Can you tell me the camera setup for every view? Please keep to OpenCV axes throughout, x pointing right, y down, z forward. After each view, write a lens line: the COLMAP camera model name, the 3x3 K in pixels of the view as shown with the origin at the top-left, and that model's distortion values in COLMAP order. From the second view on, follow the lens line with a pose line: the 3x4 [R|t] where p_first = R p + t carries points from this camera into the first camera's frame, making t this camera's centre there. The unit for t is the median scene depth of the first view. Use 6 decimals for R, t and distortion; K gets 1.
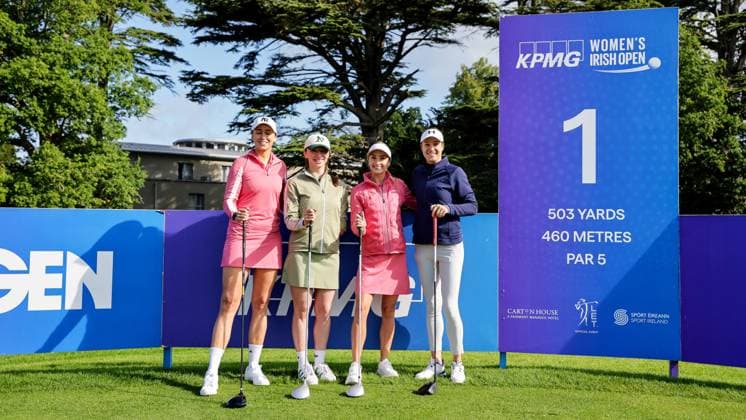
lens RADIAL K [[657.0, 0, 368.4], [0, 657.0, 206.5], [0, 0, 1]] dist [0.018199, 0.018546]
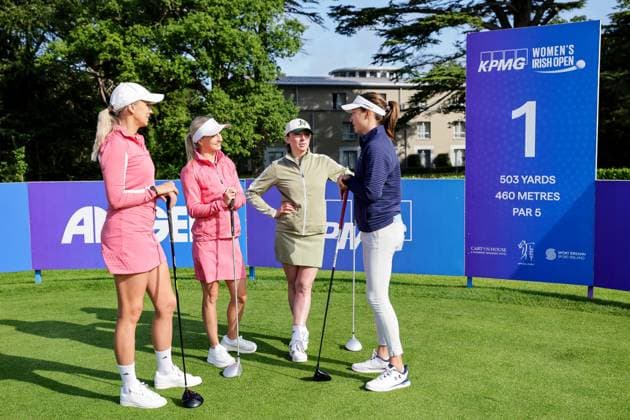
lens RADIAL K [[644.9, 0, 315.5], [0, 644.9, 212.8], [0, 0, 1]] dist [-0.041285, 0.000000]
pose [[0.951307, 0.003109, -0.308231, 0.315892], [0.035586, 0.992155, 0.119839, -0.092929], [0.306185, -0.124972, 0.943733, -0.391005]]
